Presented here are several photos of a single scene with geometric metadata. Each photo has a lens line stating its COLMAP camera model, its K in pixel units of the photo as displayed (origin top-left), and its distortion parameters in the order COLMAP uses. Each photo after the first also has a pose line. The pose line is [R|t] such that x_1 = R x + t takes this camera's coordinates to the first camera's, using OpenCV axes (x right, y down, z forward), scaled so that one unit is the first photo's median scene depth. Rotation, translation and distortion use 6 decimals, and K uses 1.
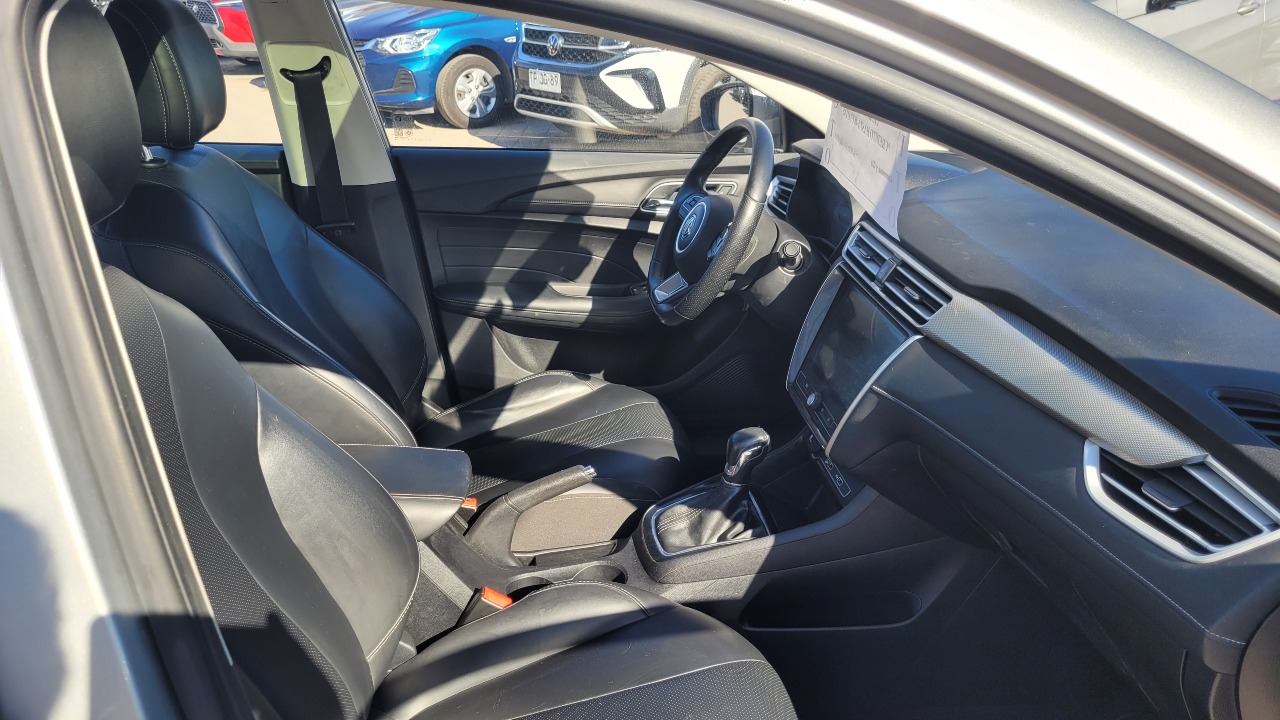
lens RADIAL K [[961.8, 0, 633.8], [0, 961.8, 376.2], [0, 0, 1]] dist [0.003415, -0.001342]
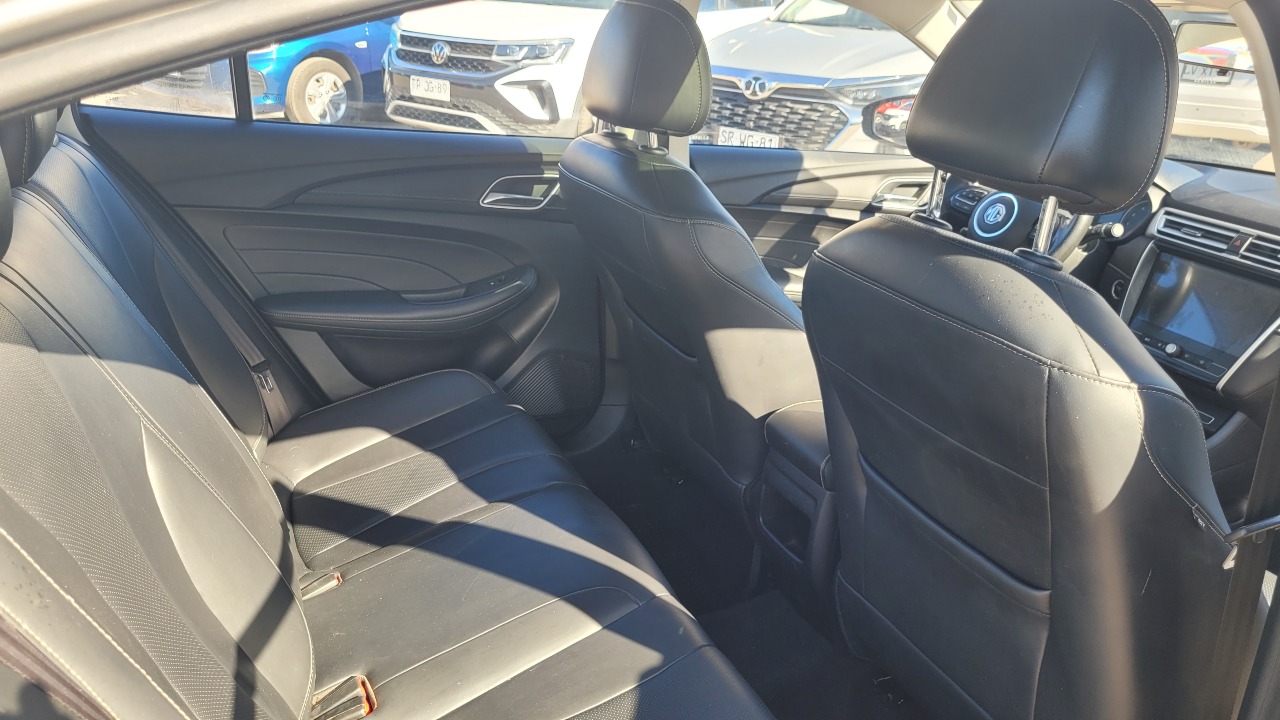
lens RADIAL K [[958.1, 0, 640.0], [0, 958.1, 360.0], [0, 0, 1]] dist [0.006184, 0.001779]
pose [[0.967566, -0.032820, 0.250476, -0.143421], [0.040292, 0.998881, -0.024759, 0.007383], [-0.249383, 0.034049, 0.967806, -0.004860]]
